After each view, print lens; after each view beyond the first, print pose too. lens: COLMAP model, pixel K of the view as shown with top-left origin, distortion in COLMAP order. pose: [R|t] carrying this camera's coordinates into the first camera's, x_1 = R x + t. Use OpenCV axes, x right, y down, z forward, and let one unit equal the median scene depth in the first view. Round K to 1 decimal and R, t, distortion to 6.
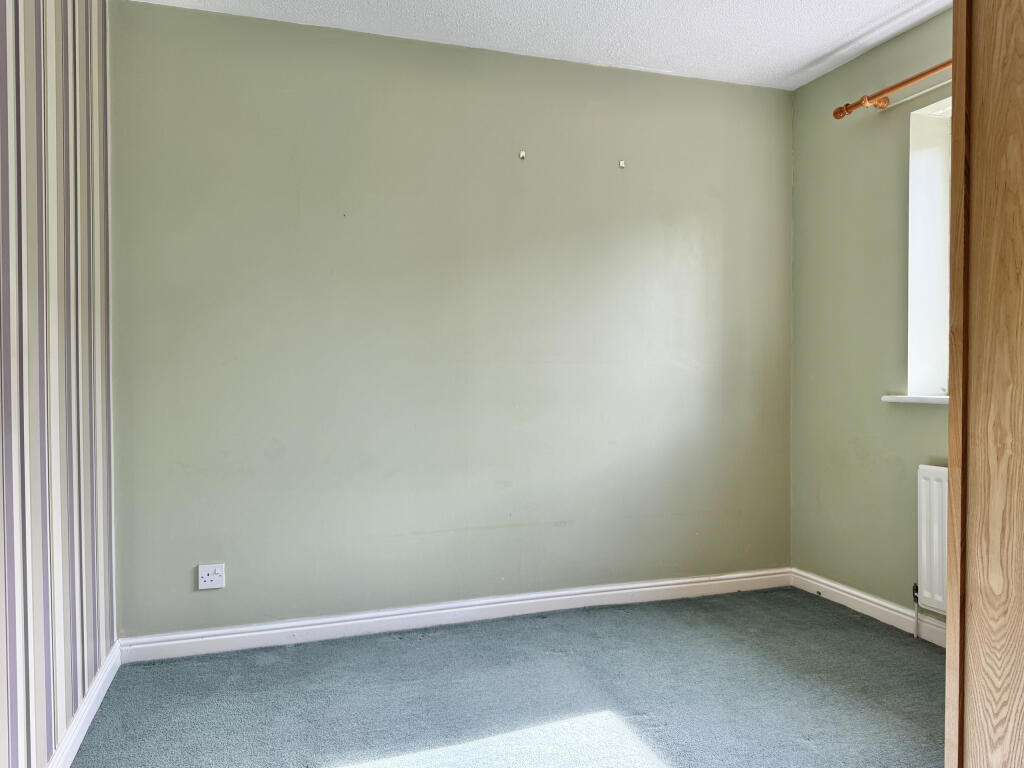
lens RADIAL K [[733.7, 0, 512.0], [0, 733.7, 384.0], [0, 0, 1]] dist [0.044921, -0.058654]
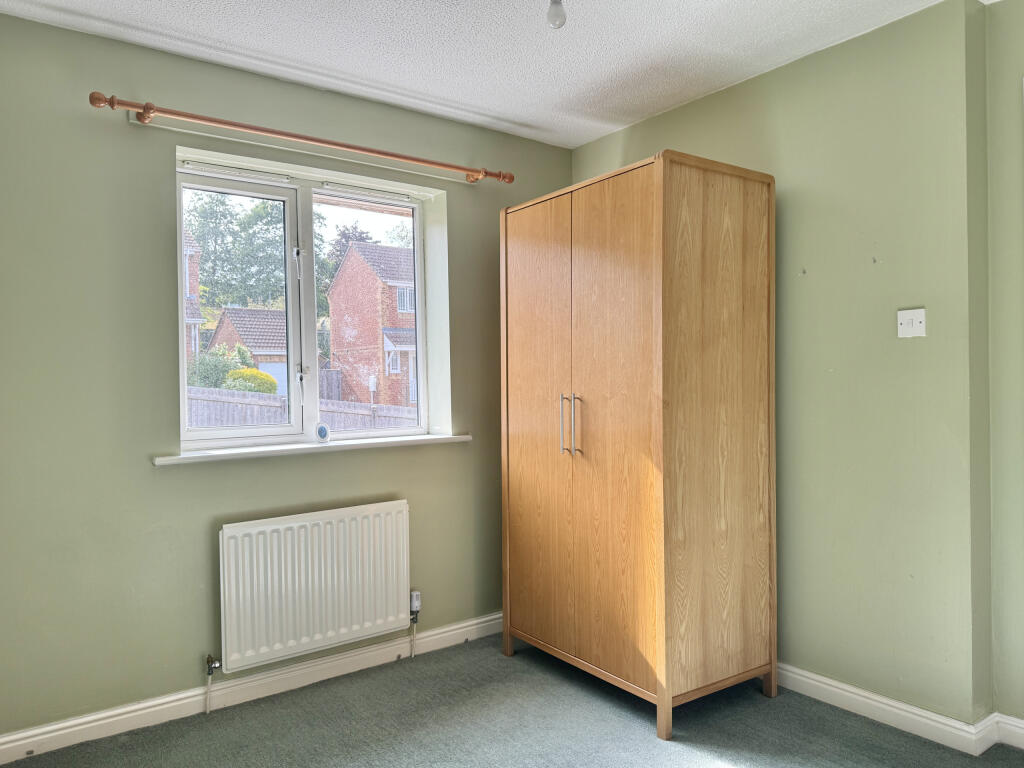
lens RADIAL K [[733.7, 0, 512.0], [0, 733.7, 384.0], [0, 0, 1]] dist [0.044921, -0.058654]
pose [[-0.323733, 0.015302, 0.946025, -0.458645], [0.033522, 0.999427, -0.004695, -0.054073], [-0.945555, 0.030192, -0.324060, 0.910378]]
